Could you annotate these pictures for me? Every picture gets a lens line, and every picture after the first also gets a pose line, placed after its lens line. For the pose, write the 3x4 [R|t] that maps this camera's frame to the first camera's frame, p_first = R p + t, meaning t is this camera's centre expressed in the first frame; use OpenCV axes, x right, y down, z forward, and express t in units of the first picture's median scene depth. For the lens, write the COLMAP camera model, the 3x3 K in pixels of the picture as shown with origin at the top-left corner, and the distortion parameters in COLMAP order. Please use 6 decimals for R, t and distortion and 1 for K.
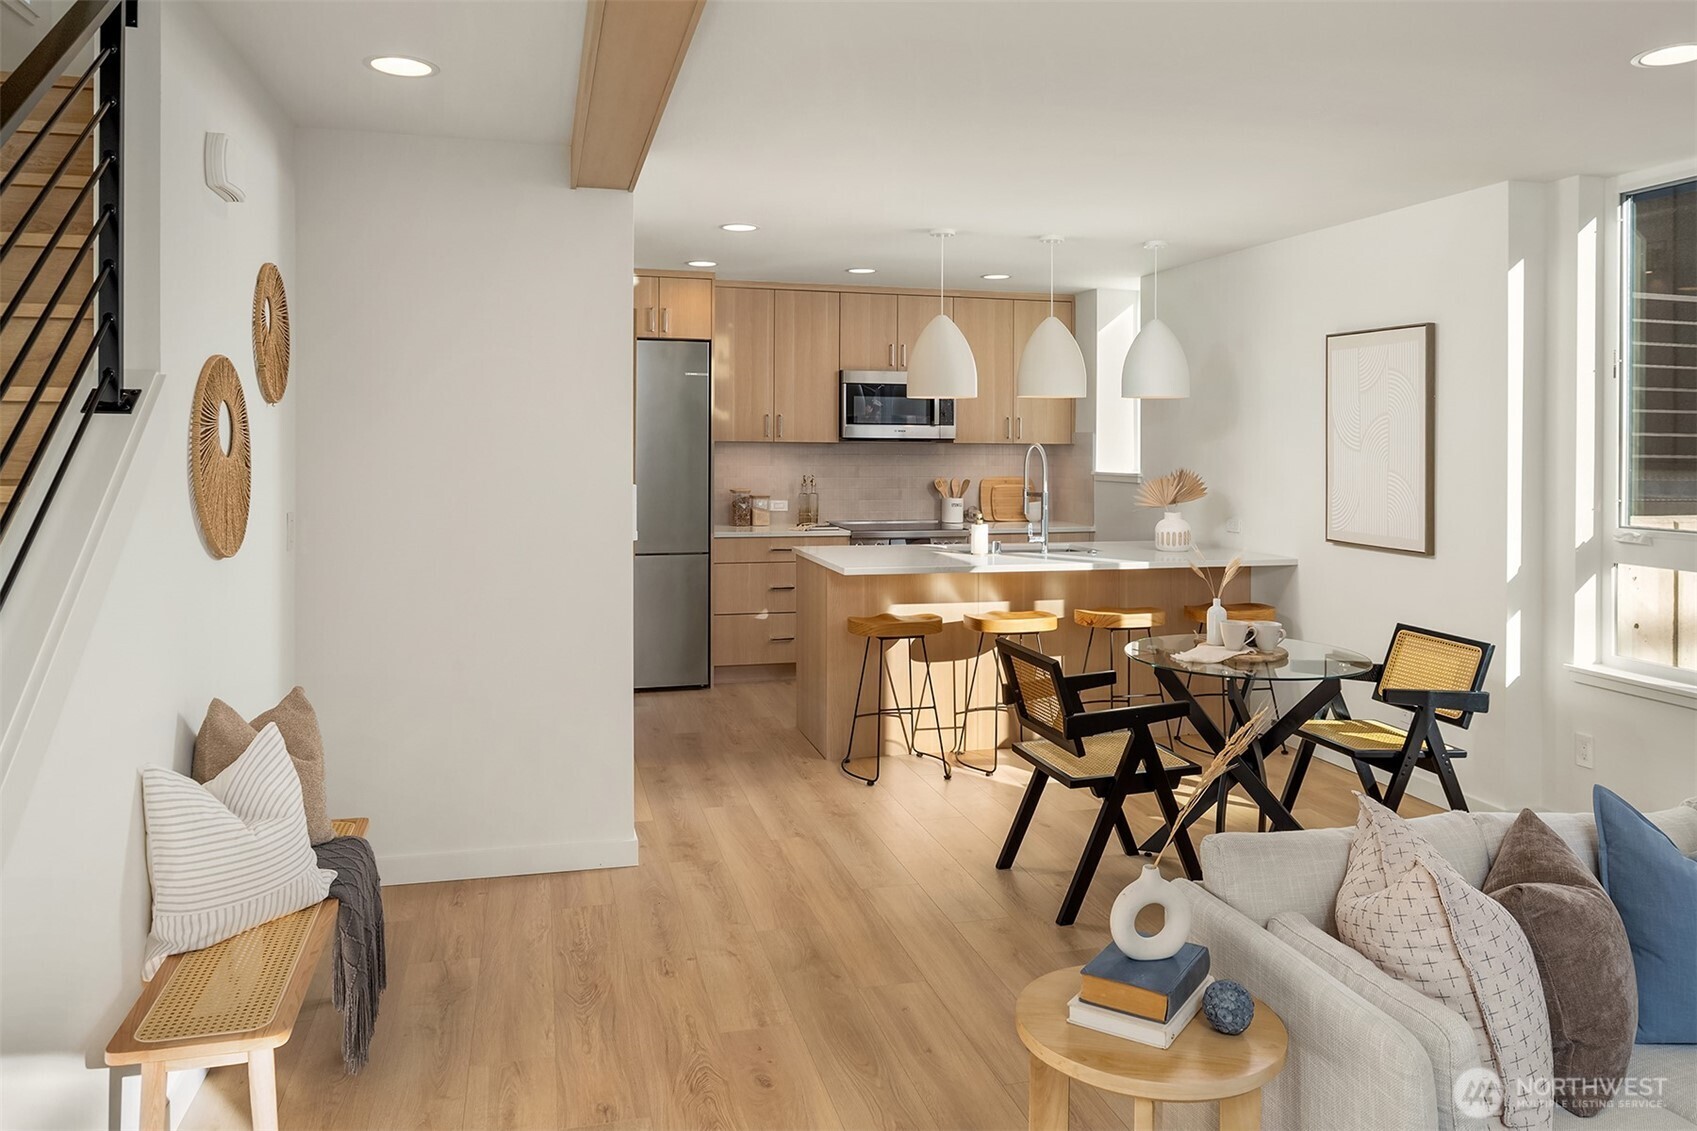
lens RADIAL K [[1210.7, 0, 853.1], [0, 1210.7, 436.0], [0, 0, 1]] dist [-0.010856, -0.003589]
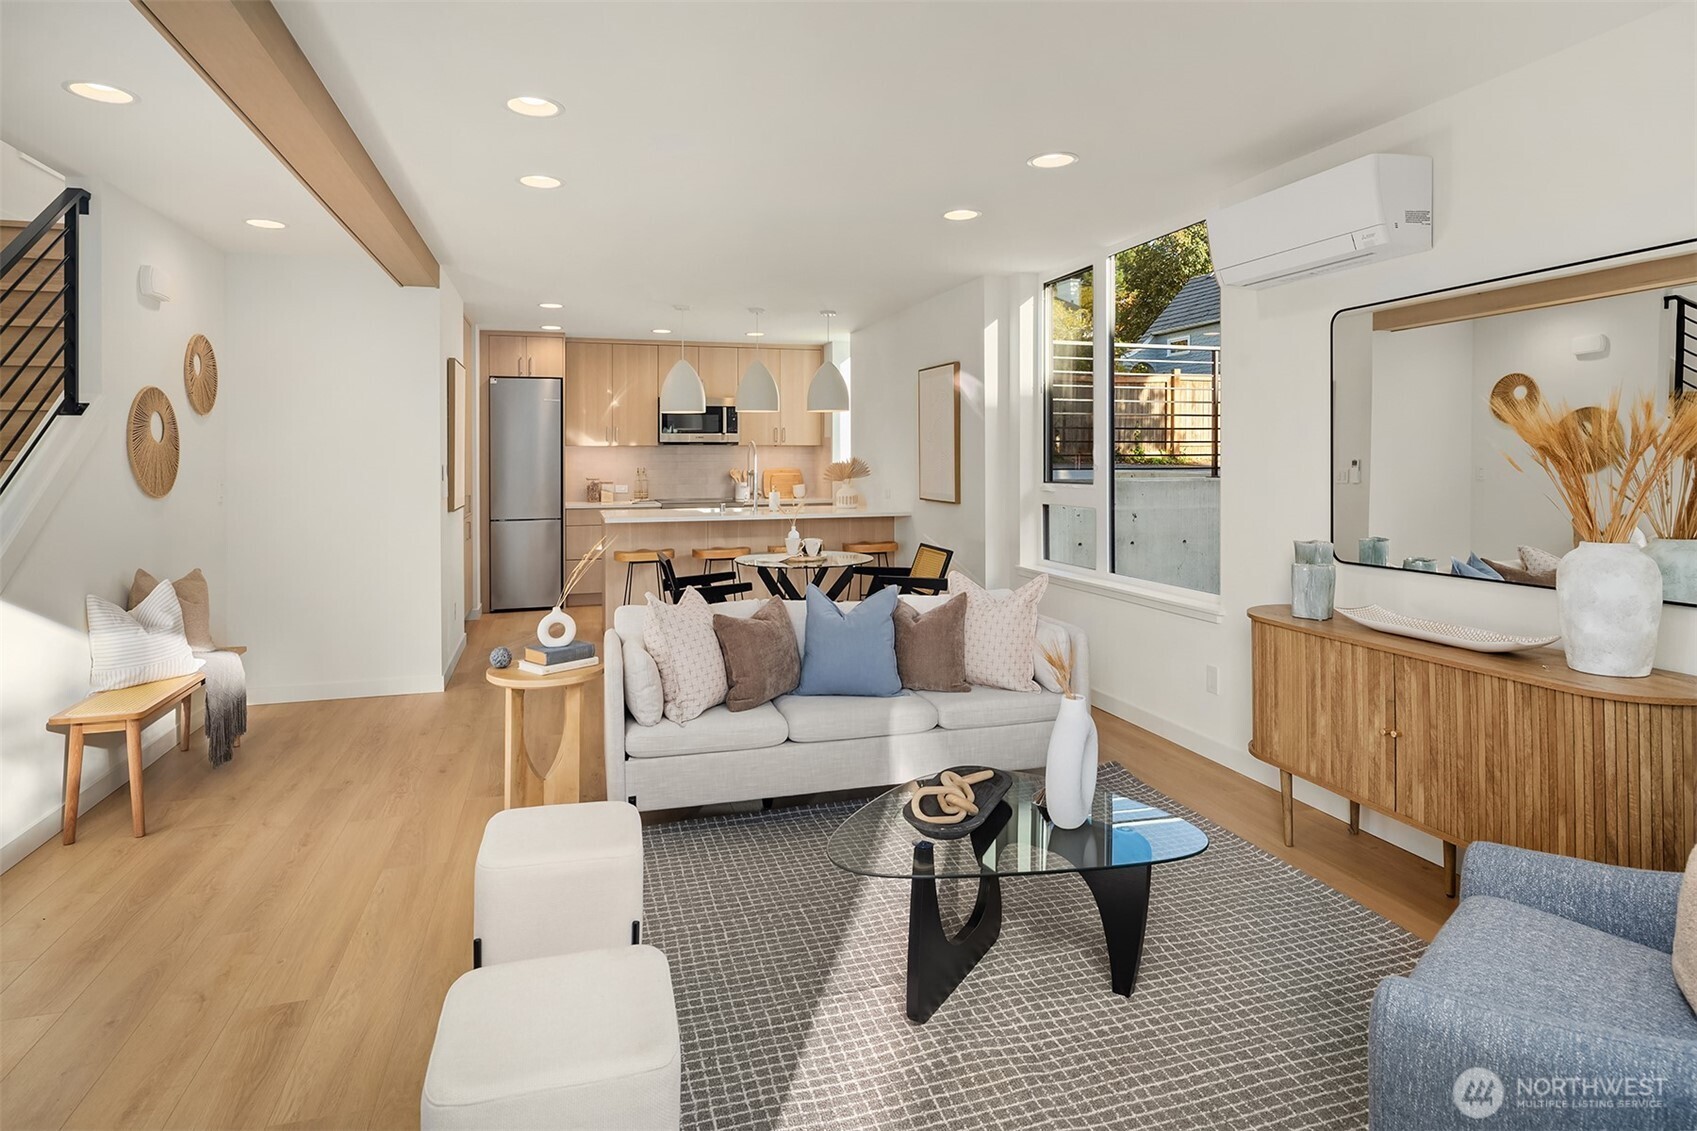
lens RADIAL K [[951.0, 0, 846.7], [0, 951.0, 451.0], [0, 0, 1]] dist [-0.000322, -0.001176]
pose [[0.999464, -0.013354, 0.029904, 0.325859], [0.013457, 0.999904, -0.003237, 0.033729], [-0.029857, 0.003638, 0.999548, -0.315892]]
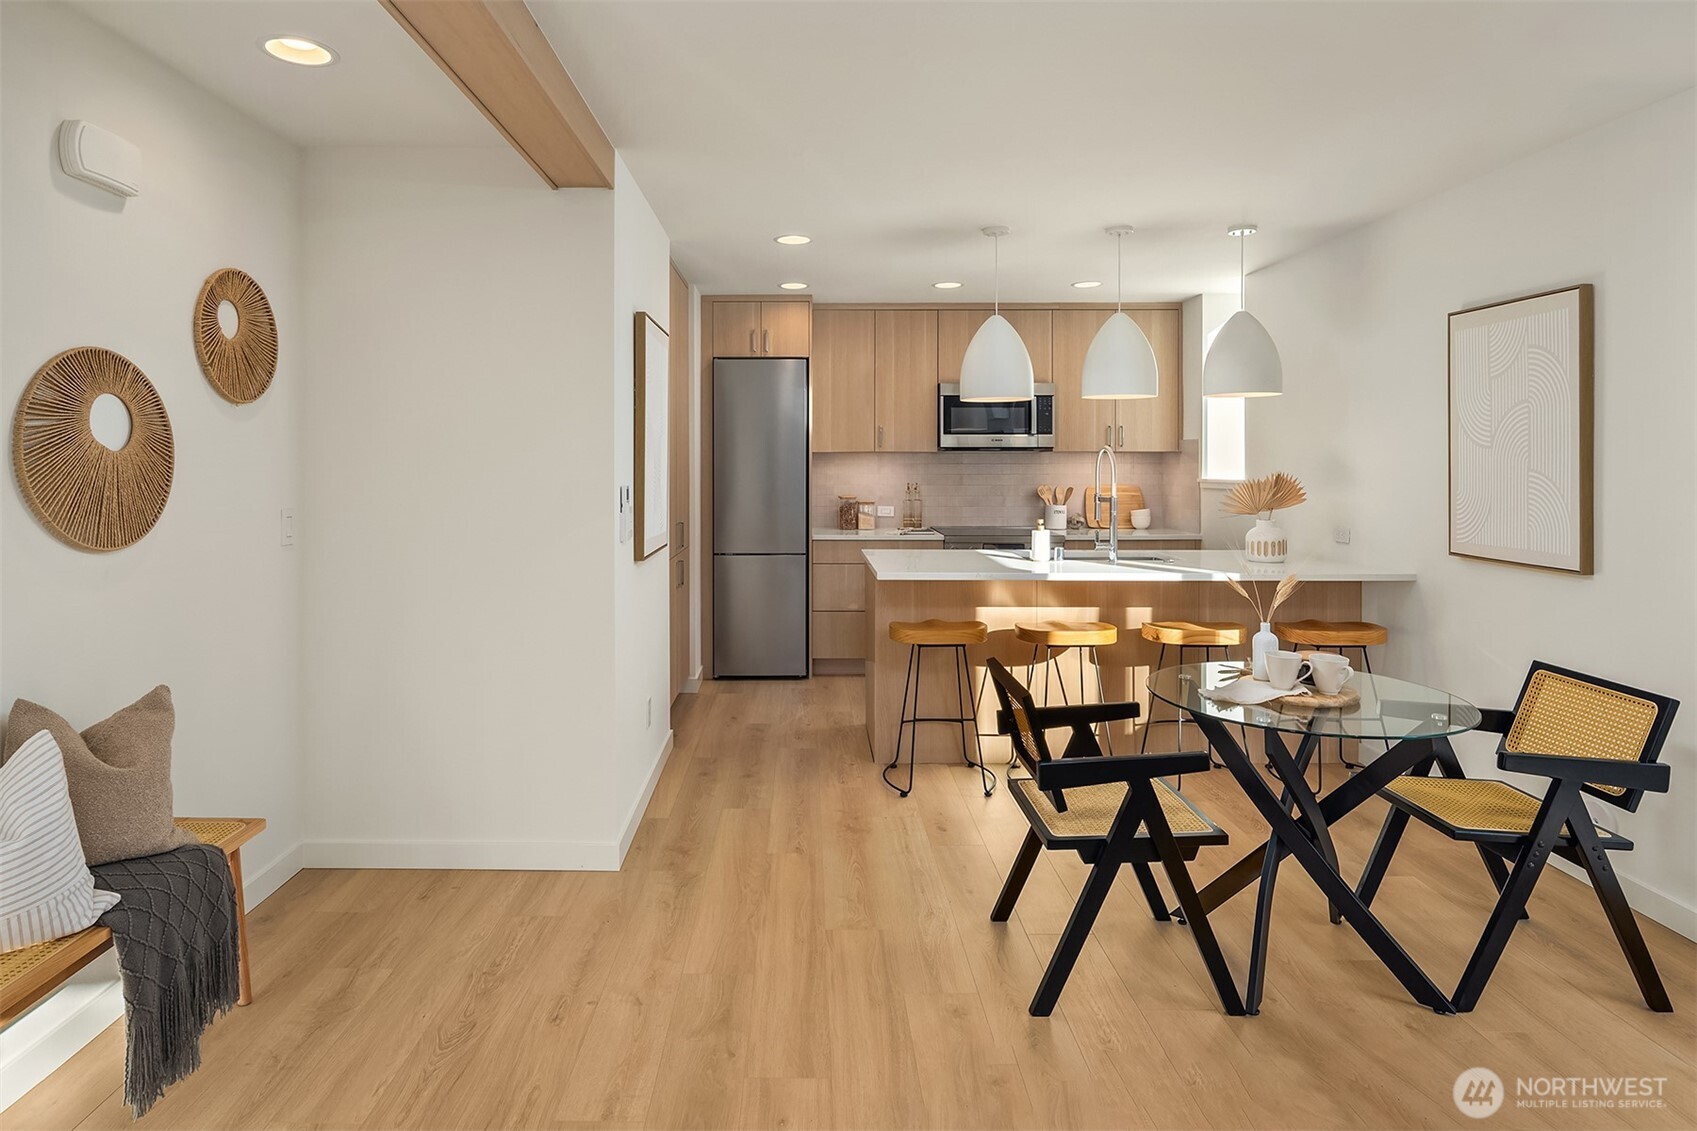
lens RADIAL K [[960.0, 0, 780.0], [0, 960.0, 460.6], [0, 0, 1]] dist [-0.004601, -0.003932]
pose [[0.959412, -0.008546, -0.281880, 0.162283], [0.008761, 0.999961, -0.000498, 0.021516], [0.281874, -0.001992, 0.959449, 0.273831]]
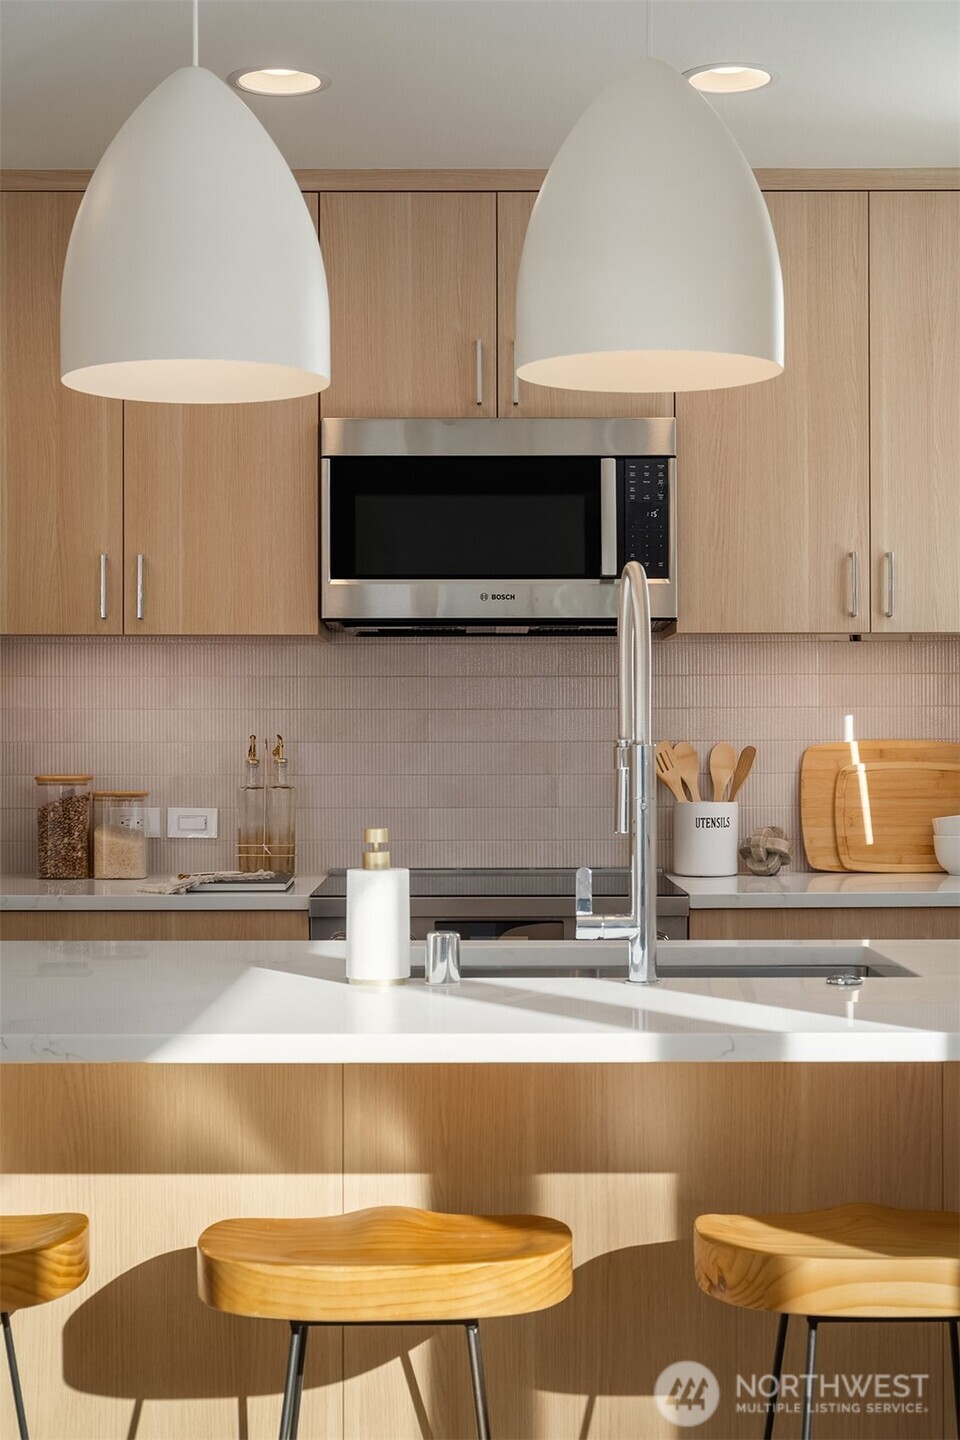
lens RADIAL K [[2168.0, 0, 480.0], [0, 2168.0, 720.0], [0, 0, 1]] dist [0.023883, 0.038998]
pose [[0.965098, -0.012767, -0.261576, 0.333750], [0.010992, 0.999906, -0.008245, 0.060823], [0.261657, 0.005082, 0.965148, 0.741808]]
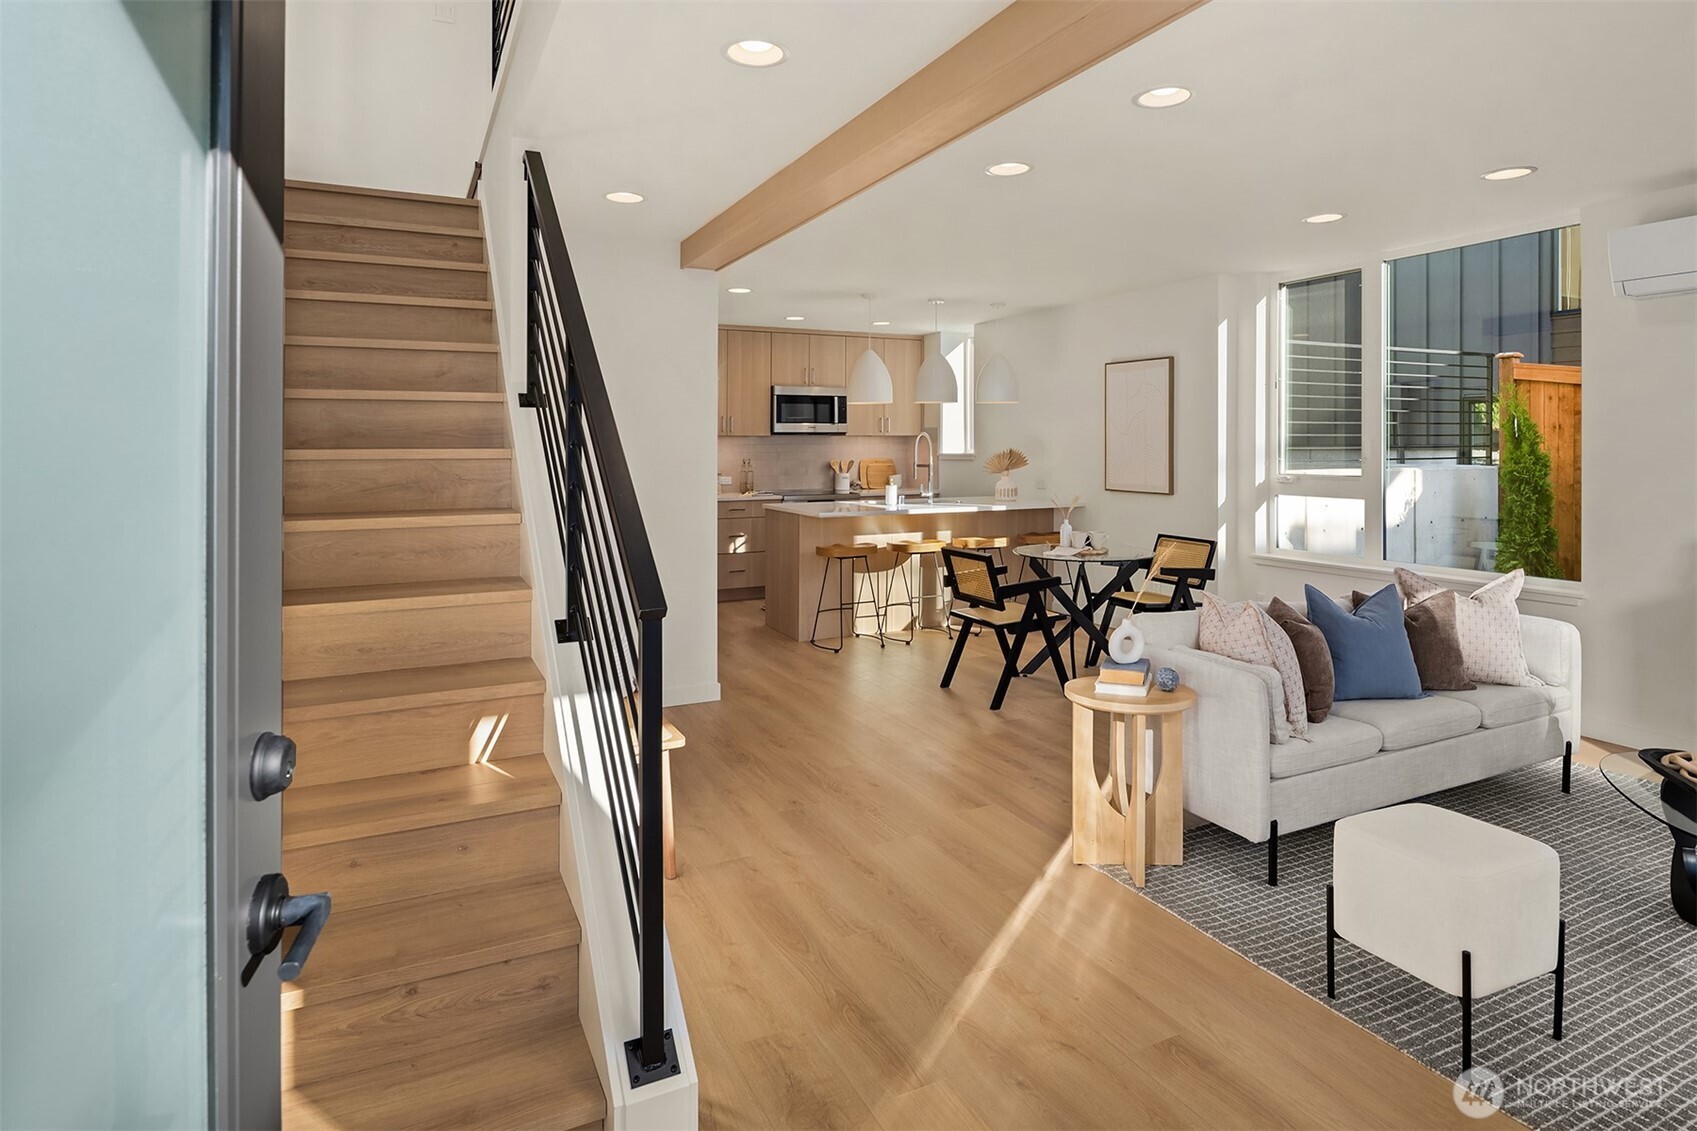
lens RADIAL K [[943.3, 0, 849.7], [0, 943.3, 451.5], [0, 0, 1]] dist [-0.001592, -0.001205]
pose [[0.981425, -0.013477, 0.191370, -0.236271], [0.011048, 0.999844, 0.013753, 0.017379], [-0.191526, -0.011383, 0.981422, -0.224022]]
